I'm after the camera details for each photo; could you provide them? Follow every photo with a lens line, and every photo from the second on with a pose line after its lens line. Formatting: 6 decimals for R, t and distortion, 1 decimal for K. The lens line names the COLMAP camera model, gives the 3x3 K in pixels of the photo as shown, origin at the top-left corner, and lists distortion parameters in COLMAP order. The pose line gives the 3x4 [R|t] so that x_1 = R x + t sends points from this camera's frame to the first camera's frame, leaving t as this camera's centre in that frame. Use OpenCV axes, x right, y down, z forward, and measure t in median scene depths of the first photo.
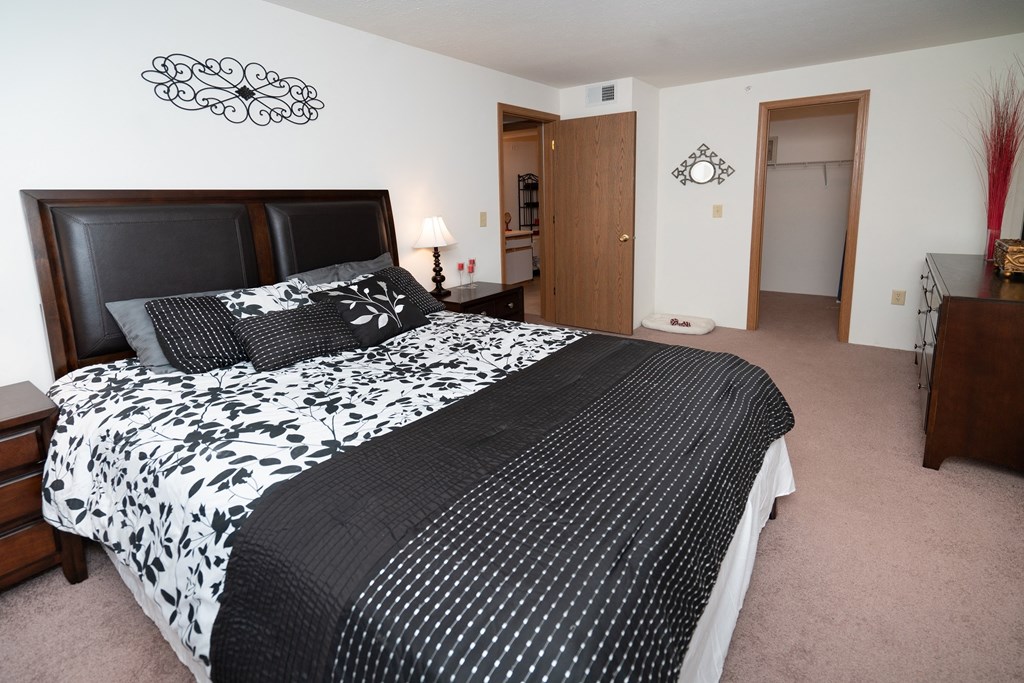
lens RADIAL K [[466.7, 0, 511.8], [0, 466.7, 240.7], [0, 0, 1]] dist [0.001047, 0.000301]
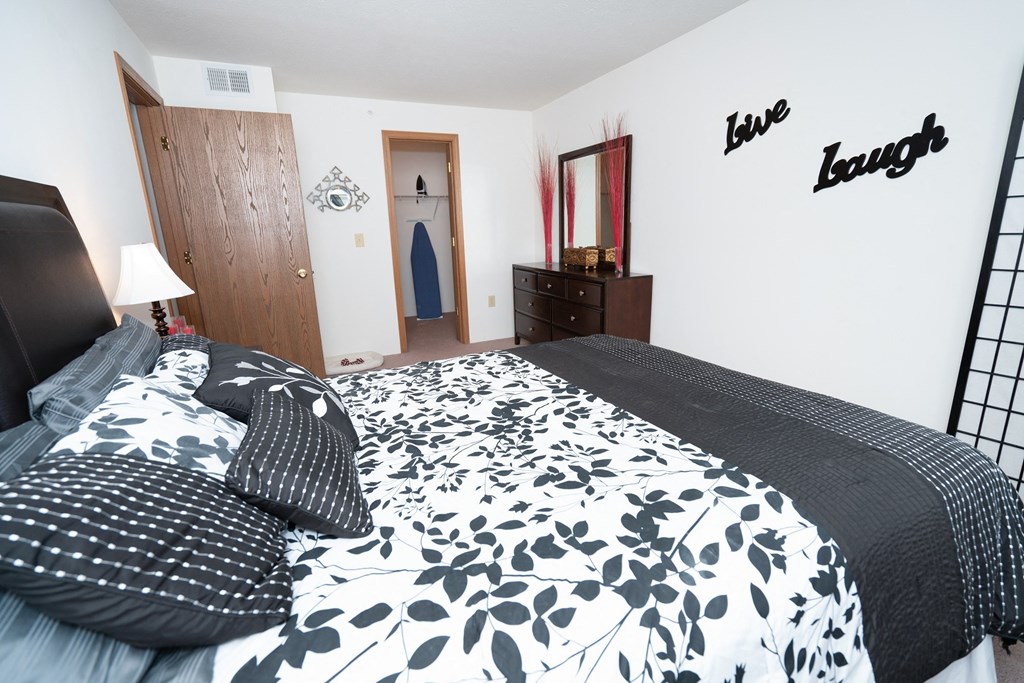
lens RADIAL K [[491.8, 0, 512.0], [0, 491.8, 341.5], [0, 0, 1]] dist [0.002205, 0.000381]
pose [[0.467233, -0.197964, 0.861686, -1.038806], [0.109320, 0.980067, 0.165885, 0.023192], [-0.877349, 0.016692, 0.479561, 0.745554]]
